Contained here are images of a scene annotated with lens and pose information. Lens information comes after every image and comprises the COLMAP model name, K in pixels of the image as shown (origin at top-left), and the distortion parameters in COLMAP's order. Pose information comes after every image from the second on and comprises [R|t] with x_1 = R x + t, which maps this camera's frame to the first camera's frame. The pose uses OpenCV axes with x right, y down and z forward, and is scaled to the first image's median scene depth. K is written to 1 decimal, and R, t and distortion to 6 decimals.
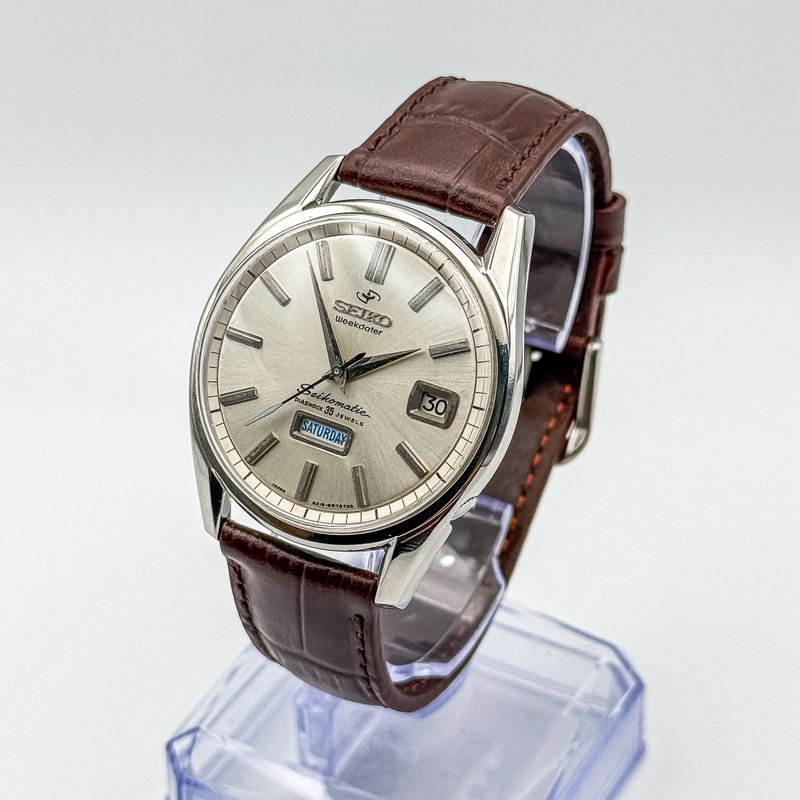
lens RADIAL K [[2238.0, 0, 400.0], [0, 2238.0, 400.0], [0, 0, 1]] dist [0.015172, -0.644707]
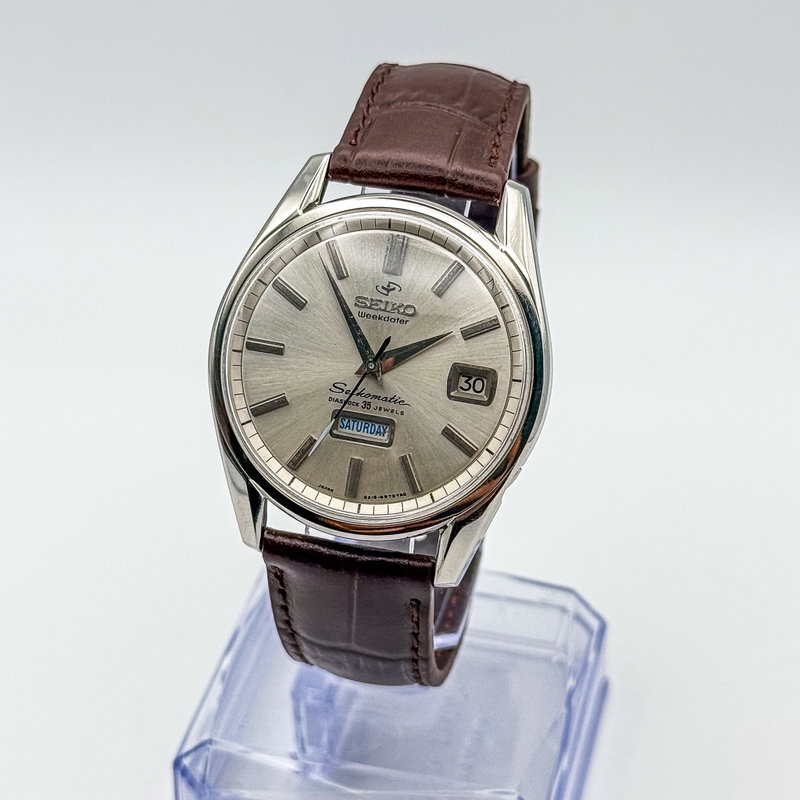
lens RADIAL K [[2238.0, 0, 400.0], [0, 2238.0, 400.0], [0, 0, 1]] dist [0.015172, -0.644707]
pose [[0.966950, -0.148502, 0.207255, -0.225973], [0.144927, 0.988911, 0.032413, -0.028094], [-0.209770, -0.001305, 0.977750, 0.004055]]
